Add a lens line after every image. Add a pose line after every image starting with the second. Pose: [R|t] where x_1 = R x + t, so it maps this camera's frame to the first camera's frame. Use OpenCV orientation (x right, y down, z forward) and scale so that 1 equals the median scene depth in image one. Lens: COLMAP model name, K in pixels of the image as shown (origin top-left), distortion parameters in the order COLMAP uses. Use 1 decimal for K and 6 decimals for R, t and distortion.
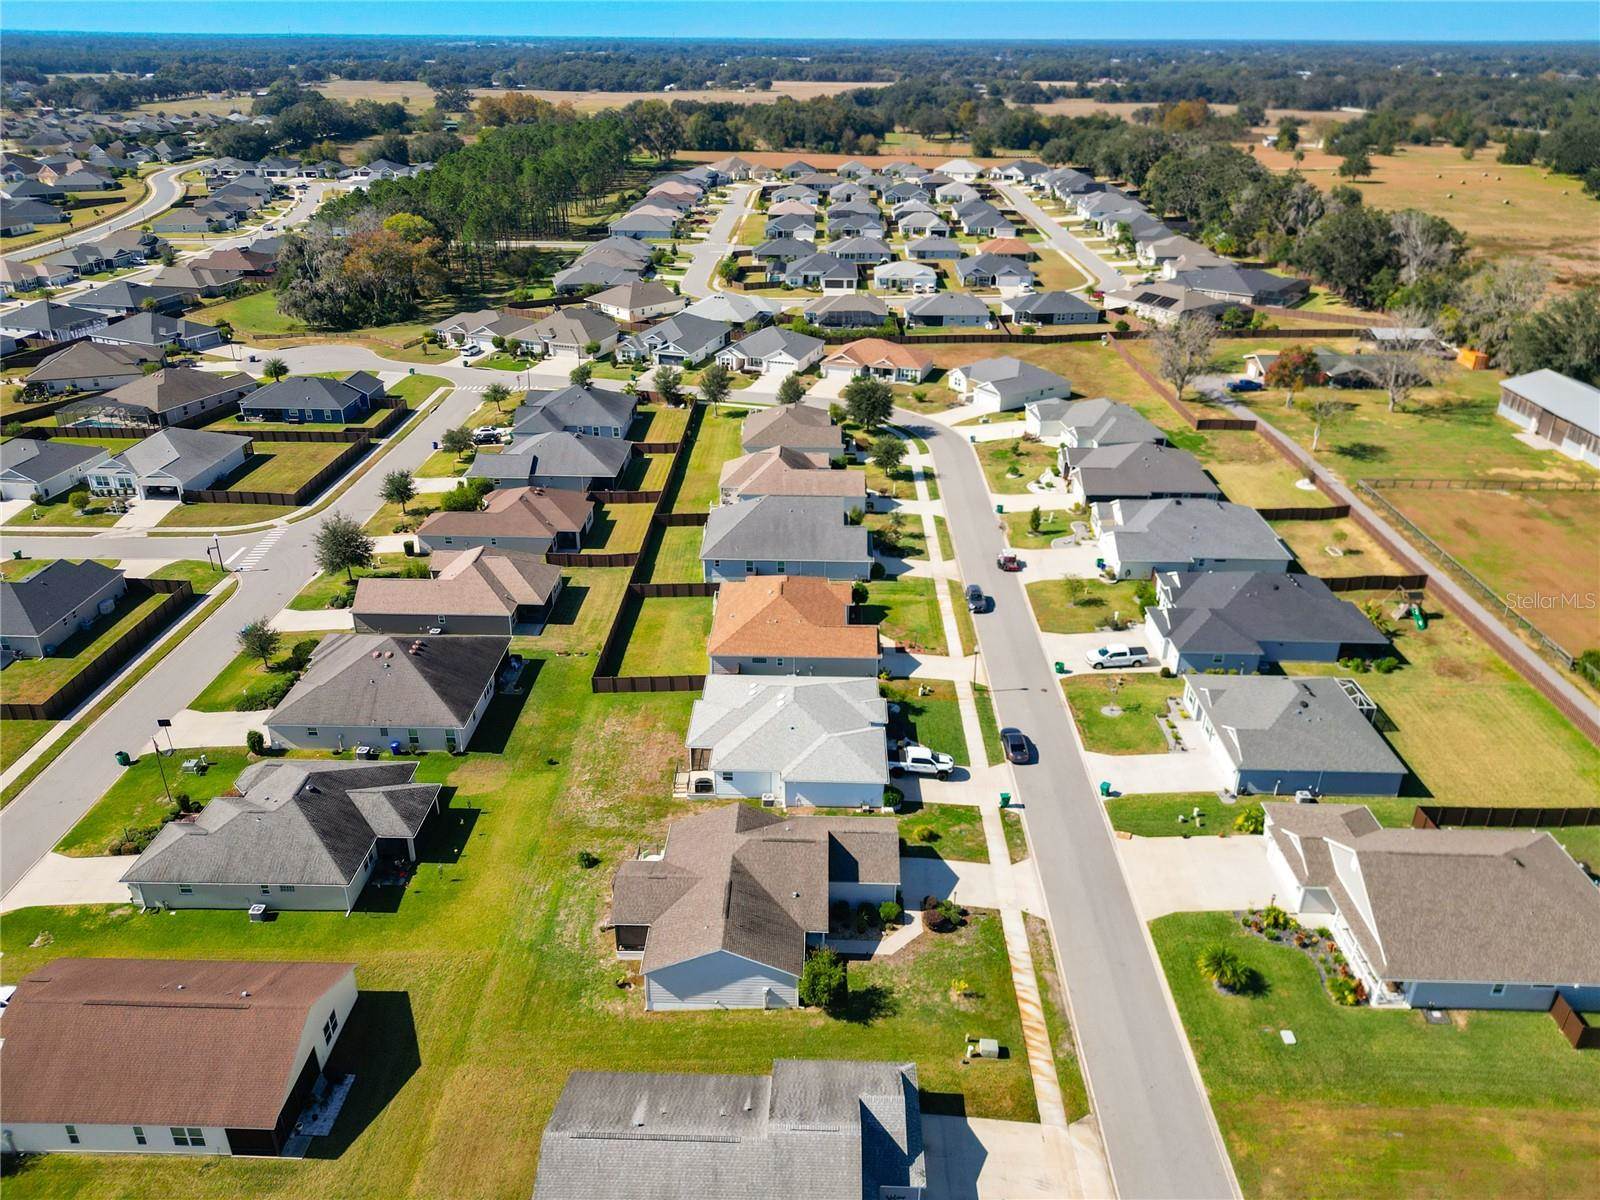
lens RADIAL K [[1148.1, 0, 800.0], [0, 1148.1, 600.0], [0, 0, 1]] dist [0.069943, -0.066840]
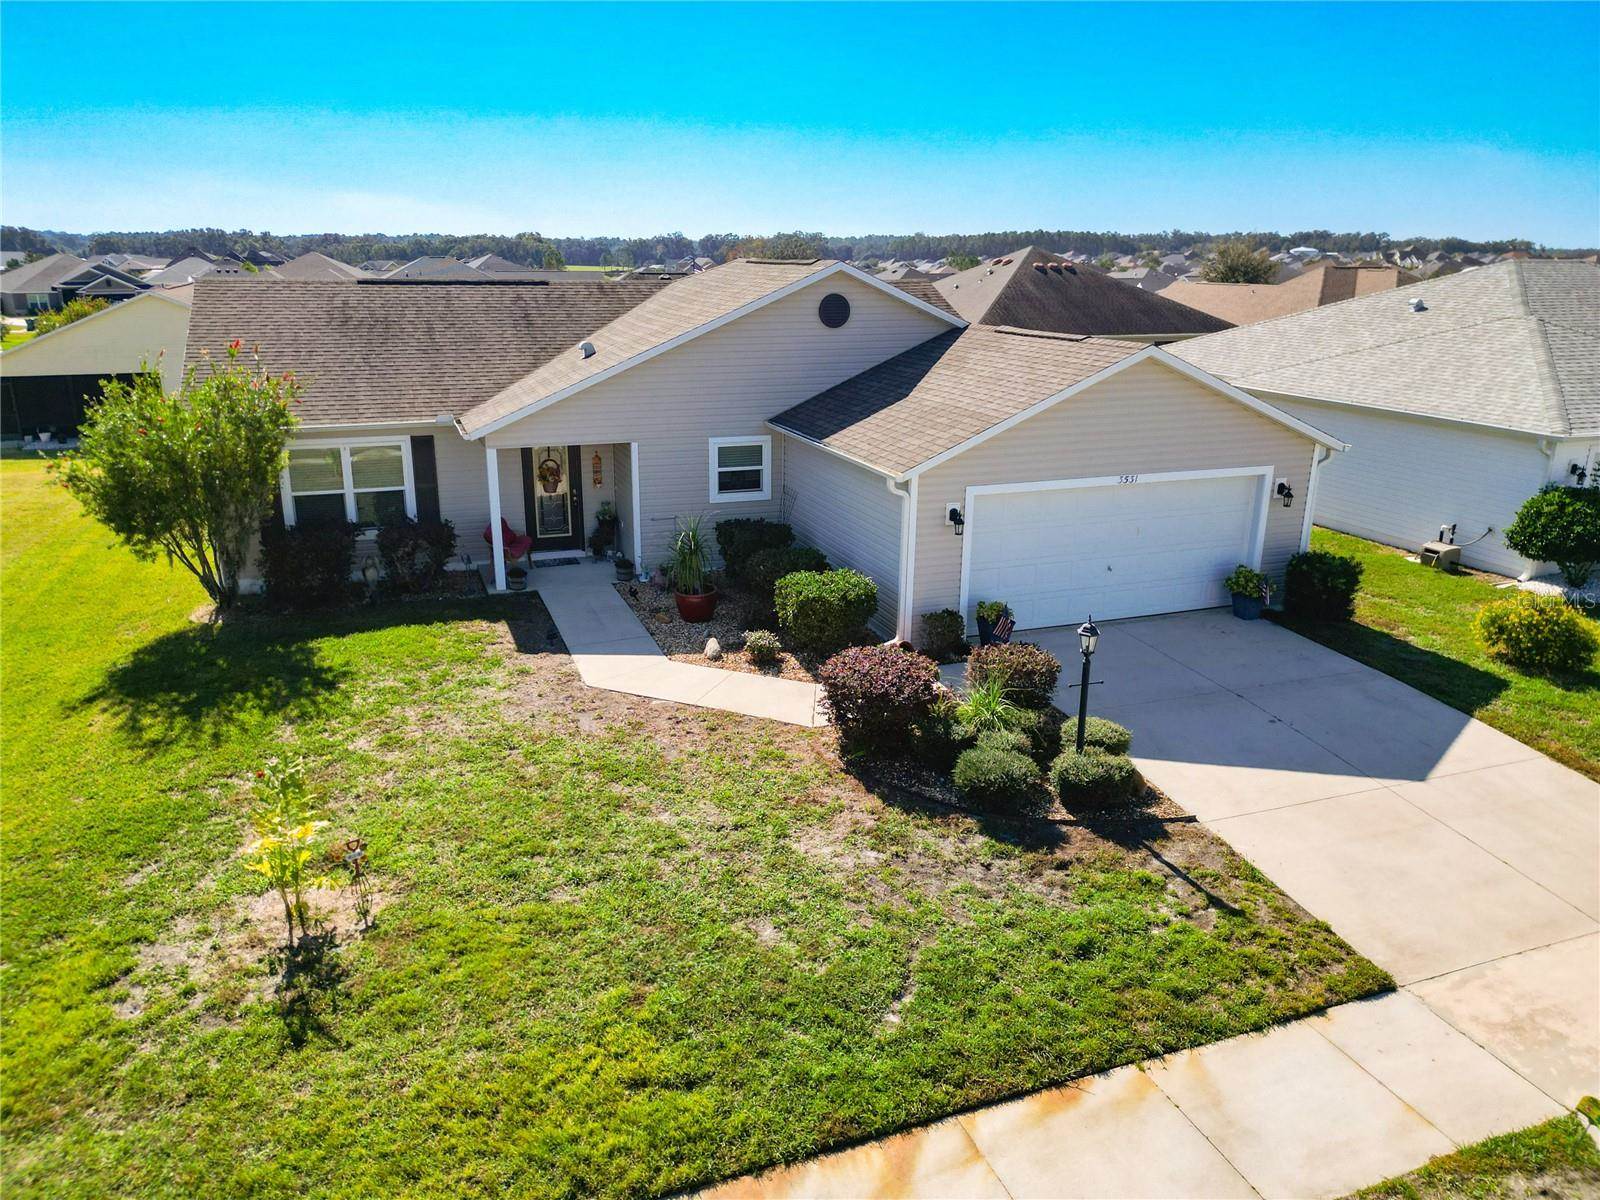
lens RADIAL K [[1135.7, 0, 800.0], [0, 1135.7, 600.0], [0, 0, 1]] dist [0.056198, -0.065046]
pose [[0.371419, 0.268964, -0.888654, 0.220544], [-0.406659, 0.907558, 0.104720, 0.221556], [0.834671, 0.322484, 0.446461, 0.802270]]
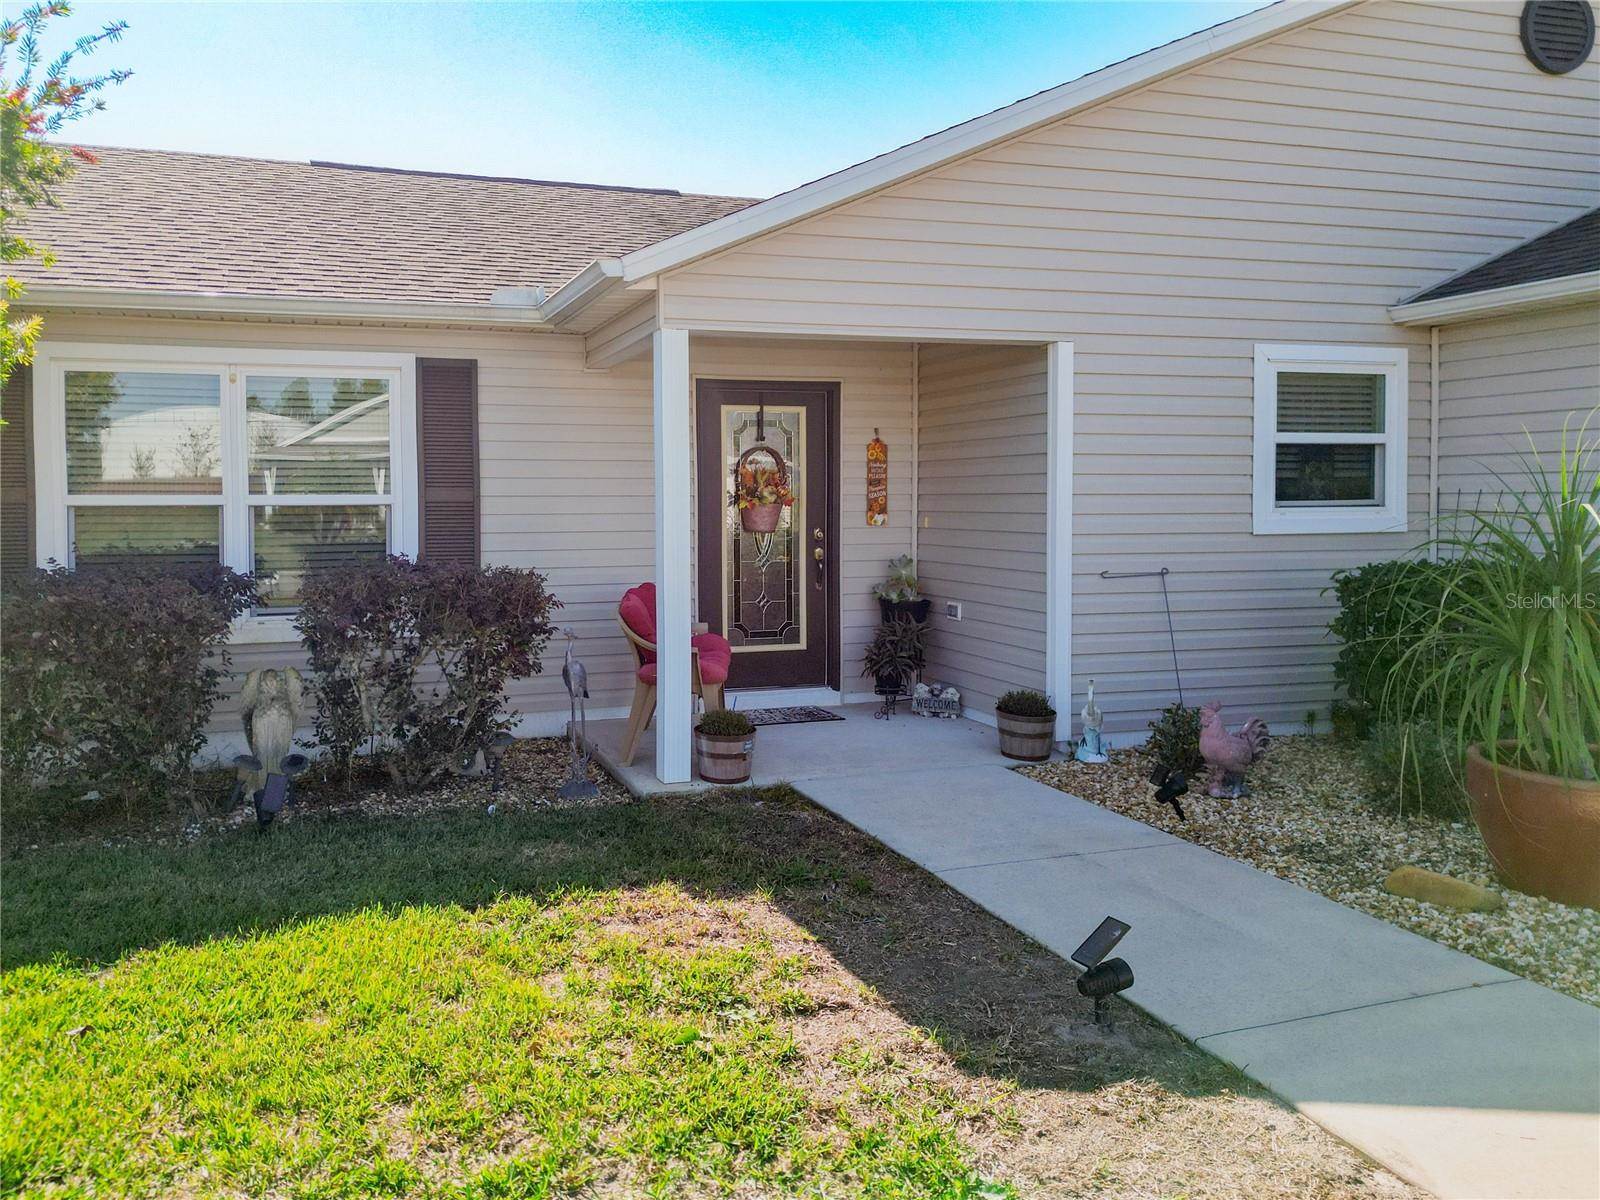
lens RADIAL K [[1166.1, 0, 686.5], [0, 1166.1, 546.6], [0, 0, 1]] dist [0.076086, -0.000221]
pose [[0.323354, 0.031748, -0.945745, 0.079456], [-0.403057, 0.908863, -0.107297, 0.258145], [0.856146, 0.415885, 0.306681, 0.823260]]
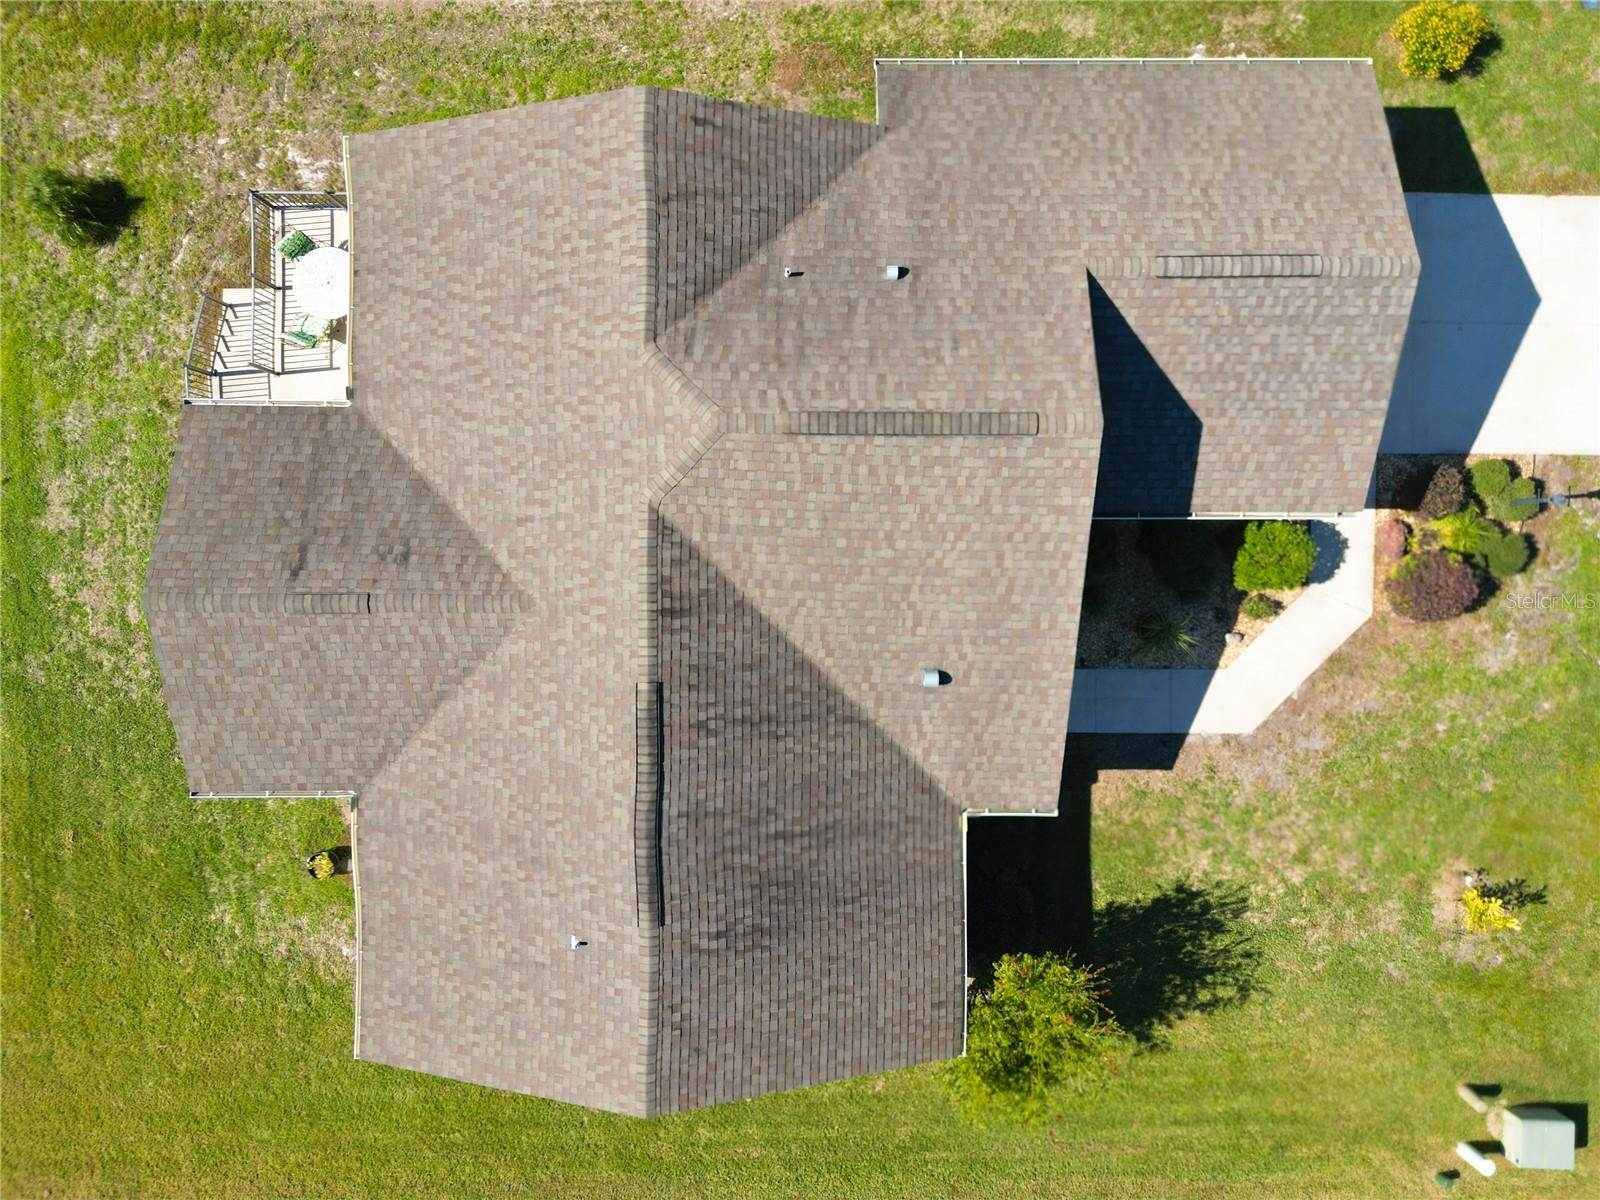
lens RADIAL K [[1127.4, 0, 800.0], [0, 1127.4, 600.0], [0, 0, 1]] dist [0.062806, -0.060523]
pose [[0.999794, -0.020278, 0.000162, -0.026596], [0.008171, 0.410152, 0.911981, 0.031496], [-0.018560, -0.911792, 0.410233, 0.782588]]
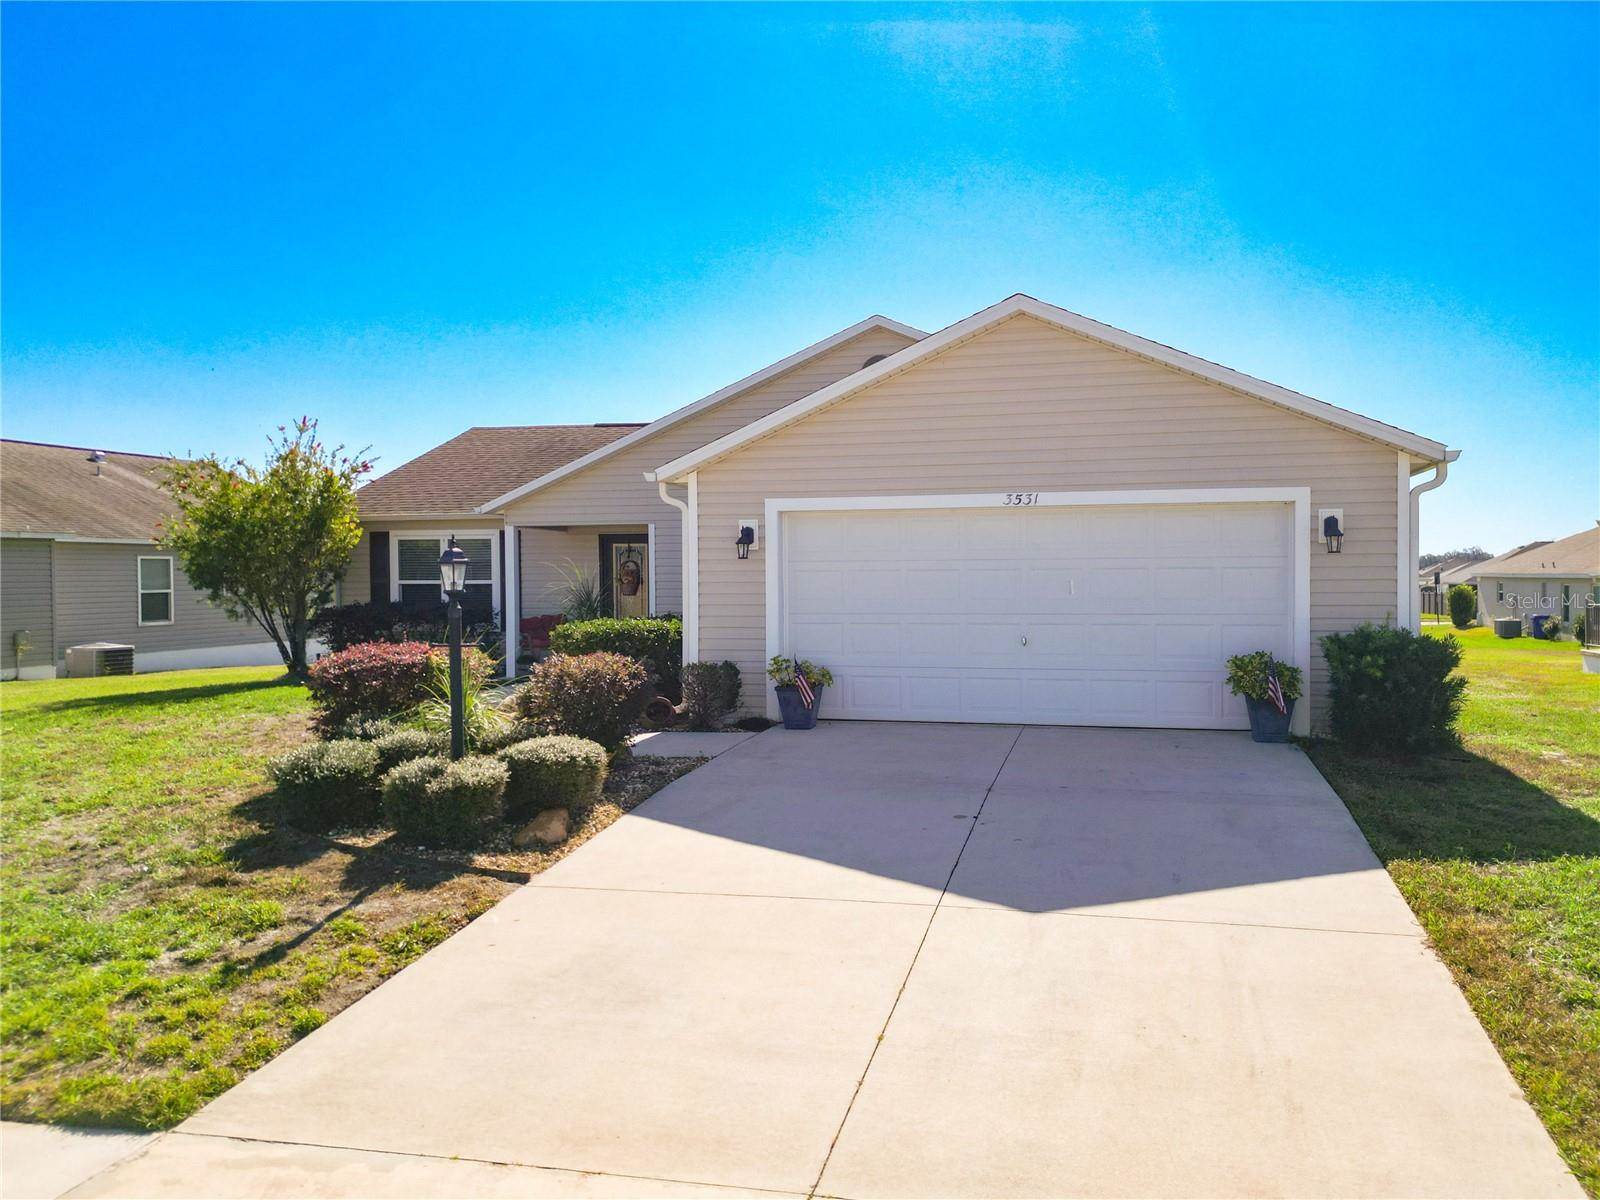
lens RADIAL K [[1160.8, 0, 891.6], [0, 1160.8, 618.9], [0, 0, 1]] dist [0.111981, -0.061694]
pose [[-0.182673, 0.034334, -0.982574, 0.199197], [-0.420801, 0.900496, 0.109698, 0.205939], [0.888570, 0.433507, -0.150049, 0.930668]]
